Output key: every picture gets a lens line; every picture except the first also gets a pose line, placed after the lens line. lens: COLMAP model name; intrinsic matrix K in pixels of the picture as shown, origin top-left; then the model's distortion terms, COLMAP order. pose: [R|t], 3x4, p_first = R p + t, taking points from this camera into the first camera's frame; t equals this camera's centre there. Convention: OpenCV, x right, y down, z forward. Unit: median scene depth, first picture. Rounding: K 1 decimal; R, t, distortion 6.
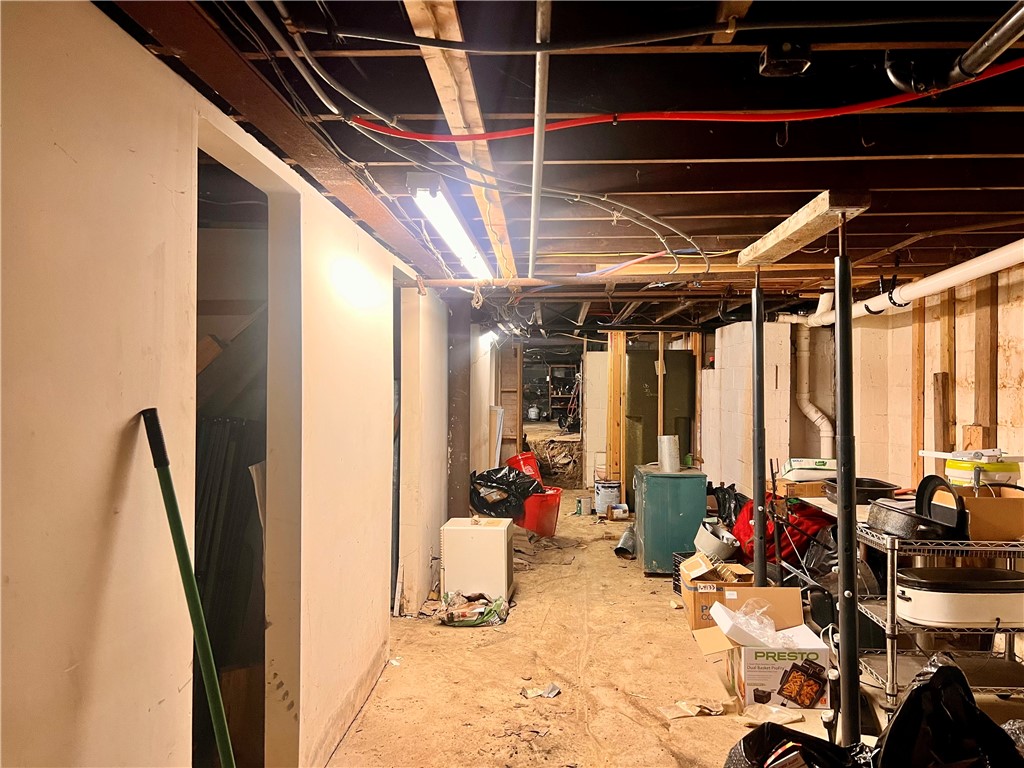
lens RADIAL K [[774.6, 0, 515.6], [0, 774.6, 383.6], [0, 0, 1]] dist [0.050966, -0.054937]
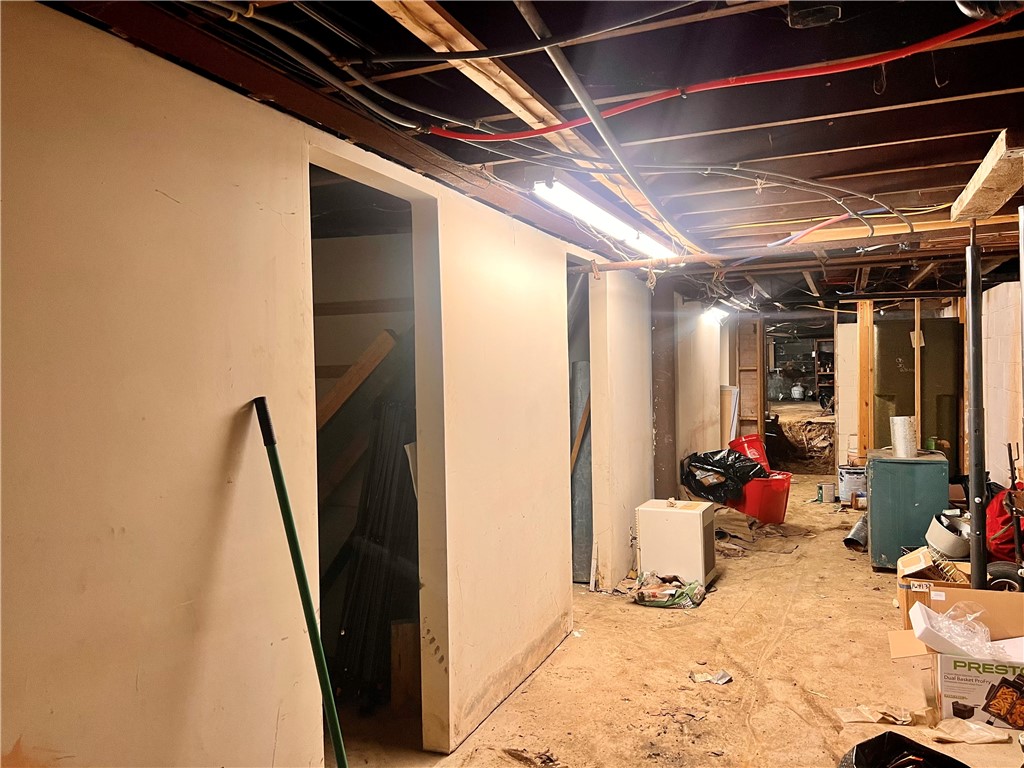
lens RADIAL K [[774.6, 0, 504.1], [0, 774.6, 387.4], [0, 0, 1]] dist [0.050966, -0.054937]
pose [[0.936825, -0.016450, -0.349411, 0.143481], [0.026815, 0.999332, 0.024848, -0.001549], [0.348769, -0.032648, 0.936640, 0.000338]]
